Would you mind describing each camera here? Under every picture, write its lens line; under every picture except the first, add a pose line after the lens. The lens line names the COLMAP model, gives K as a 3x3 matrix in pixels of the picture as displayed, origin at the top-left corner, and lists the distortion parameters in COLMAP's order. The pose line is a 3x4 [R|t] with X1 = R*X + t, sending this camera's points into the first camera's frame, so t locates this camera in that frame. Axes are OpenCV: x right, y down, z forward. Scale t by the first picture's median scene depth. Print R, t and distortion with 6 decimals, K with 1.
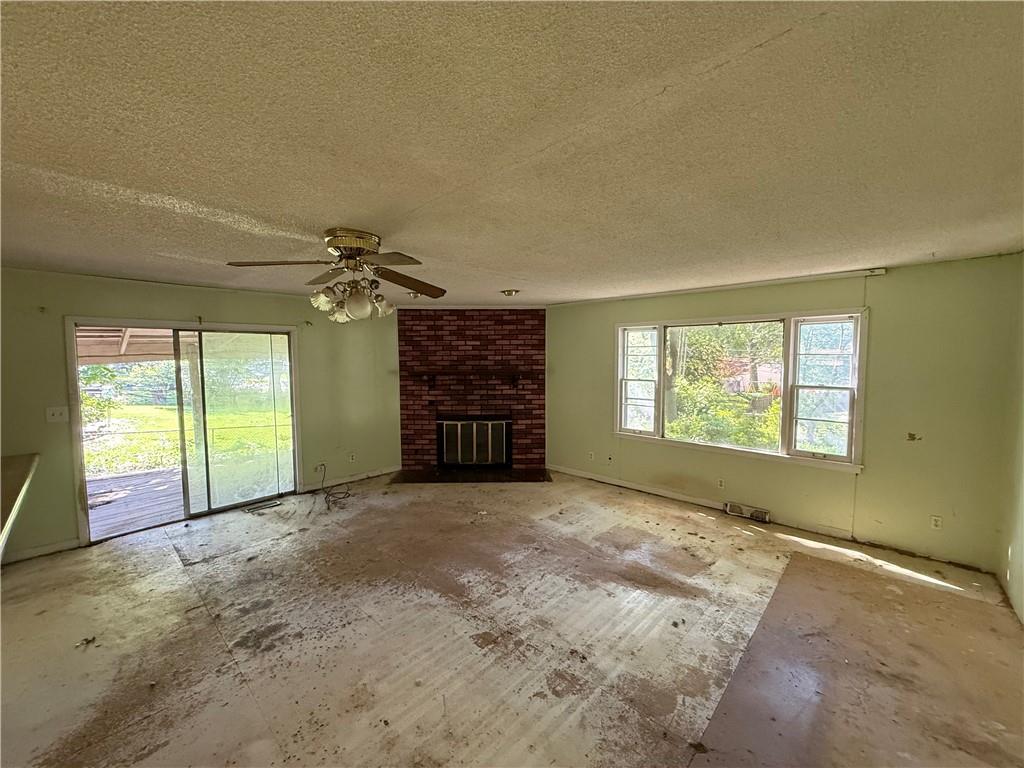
lens RADIAL K [[406.4, 0, 507.7], [0, 406.4, 384.4], [0, 0, 1]] dist [0.000833, -0.000091]
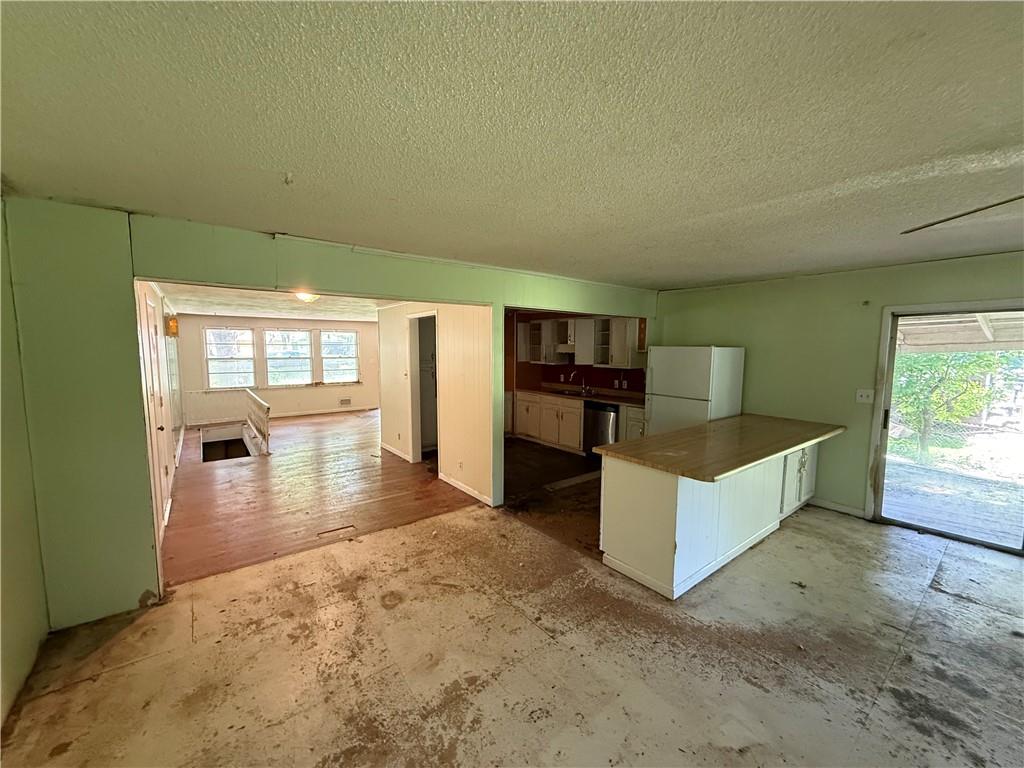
lens RADIAL K [[406.4, 0, 508.6], [0, 406.4, 381.8], [0, 0, 1]] dist [0.000833, -0.000091]
pose [[-0.161224, 0.089831, -0.982821, 0.129979], [-0.063377, 0.992851, 0.101144, -0.014188], [0.984881, 0.078596, -0.154378, 0.174164]]
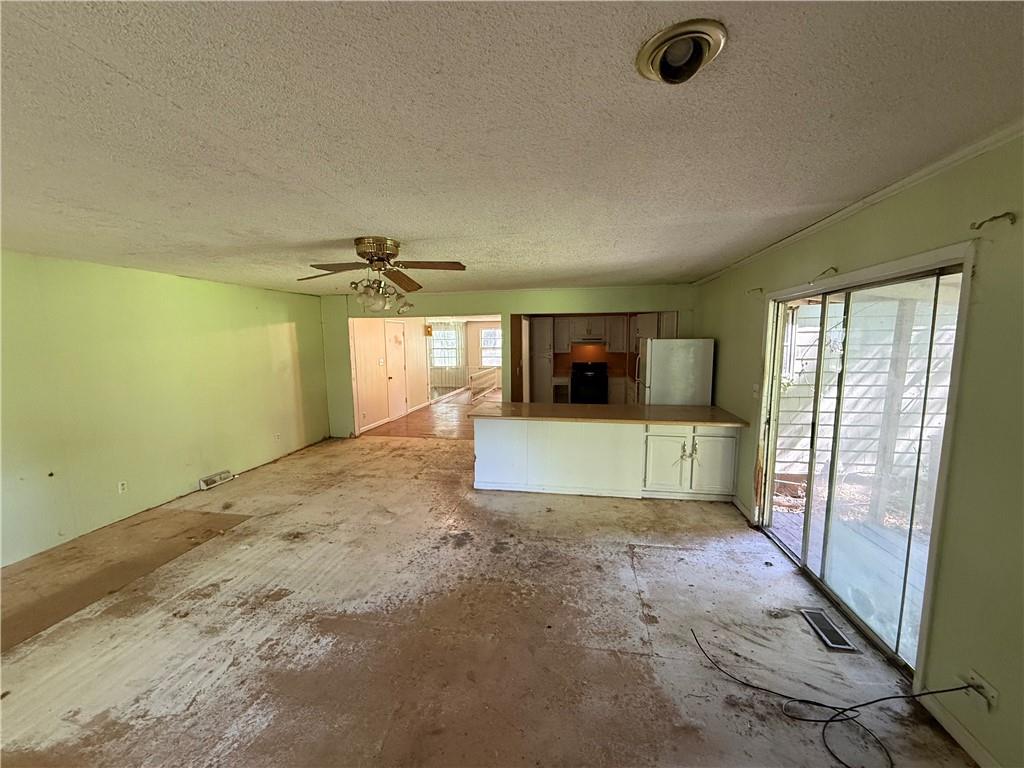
lens RADIAL K [[406.4, 0, 508.2], [0, 406.4, 387.9], [0, 0, 1]] dist [0.000833, -0.000091]
pose [[-0.840082, 0.079645, -0.536580, -0.018141], [-0.017826, 0.984575, 0.174050, -0.088081], [0.542166, 0.155782, -0.825705, 1.294824]]
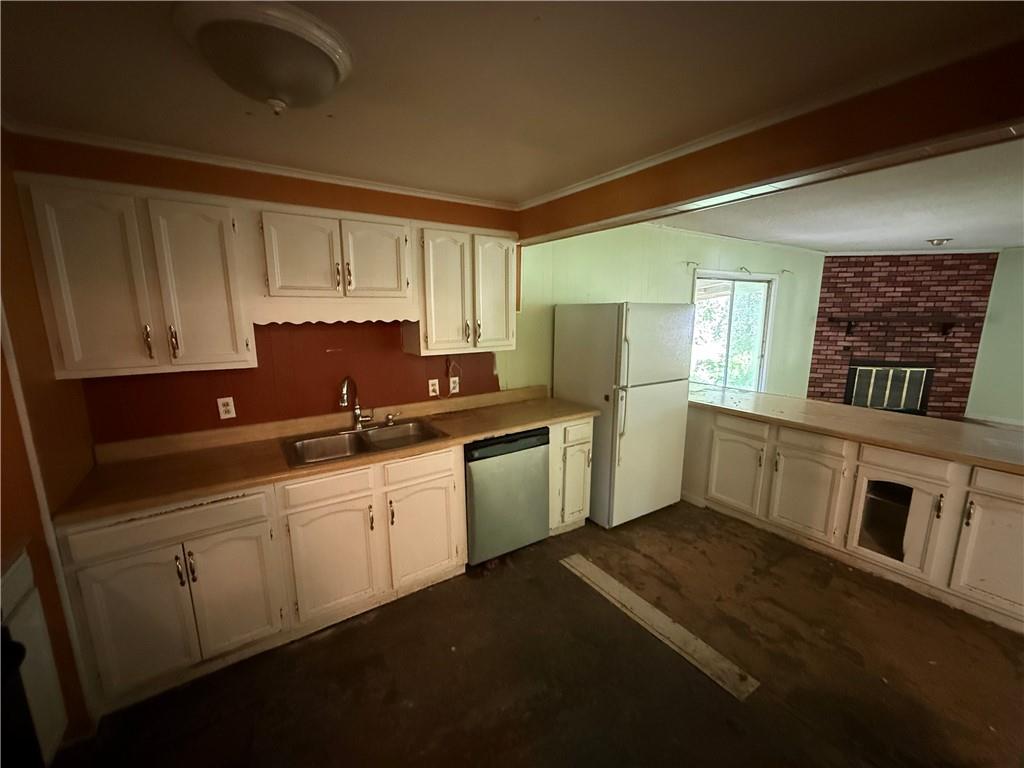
lens RADIAL K [[406.4, 0, 509.7], [0, 406.4, 384.5], [0, 0, 1]] dist [0.000833, -0.000091]
pose [[0.975491, 0.044025, -0.215588, -1.161730], [-0.016749, 0.991794, 0.126745, 0.028229], [0.219399, -0.120028, 0.968224, -0.301323]]
